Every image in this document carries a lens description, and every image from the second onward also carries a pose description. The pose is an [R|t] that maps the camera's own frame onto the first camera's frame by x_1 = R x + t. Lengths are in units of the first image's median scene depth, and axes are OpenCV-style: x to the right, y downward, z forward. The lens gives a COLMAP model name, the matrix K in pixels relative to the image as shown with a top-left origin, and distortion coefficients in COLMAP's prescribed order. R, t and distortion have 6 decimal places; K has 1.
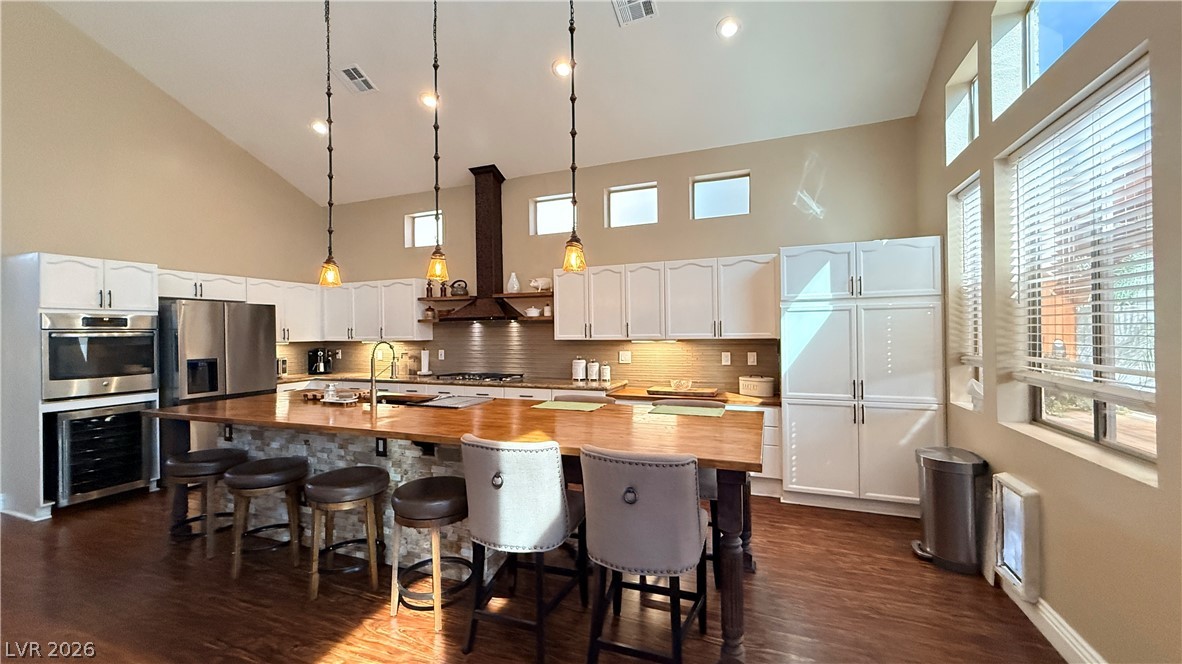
lens RADIAL K [[470.7, 0, 588.3], [0, 470.7, 332.1], [0, 0, 1]] dist [0.000707, -0.000174]
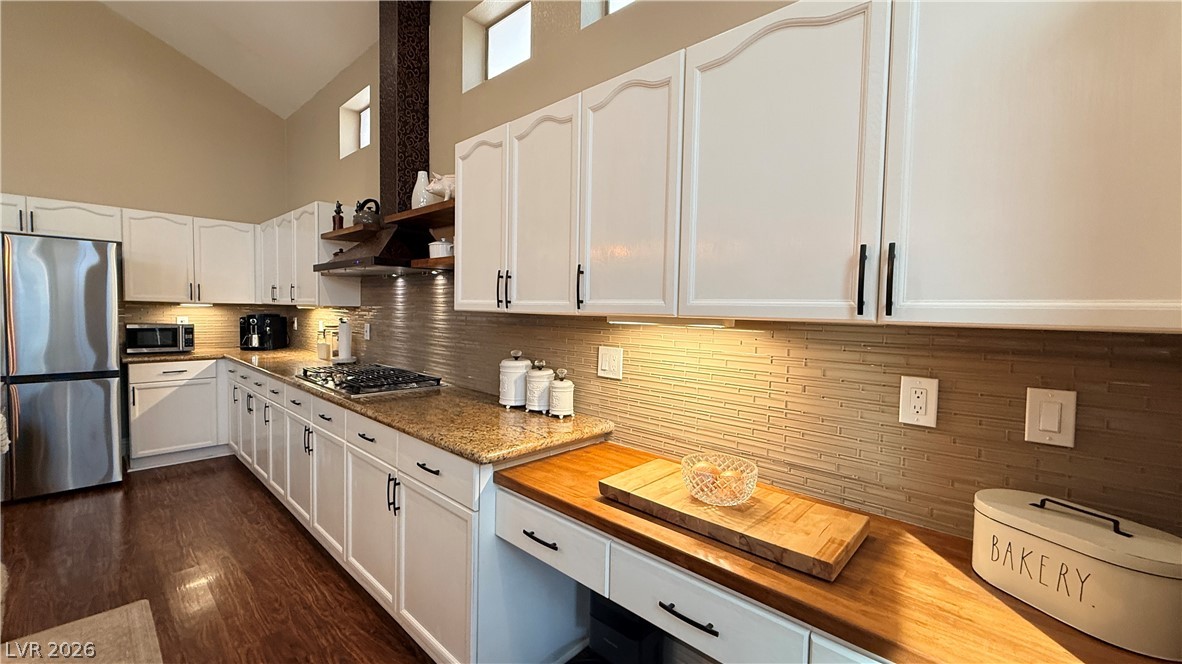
lens RADIAL K [[473.0, 0, 590.2], [0, 473.0, 330.4], [0, 0, 1]] dist [0.001035, 0.000030]
pose [[0.933112, 0.048193, -0.356342, 0.202748], [-0.033334, 0.998304, 0.047726, 0.010308], [0.358038, -0.032655, 0.933136, 0.652132]]
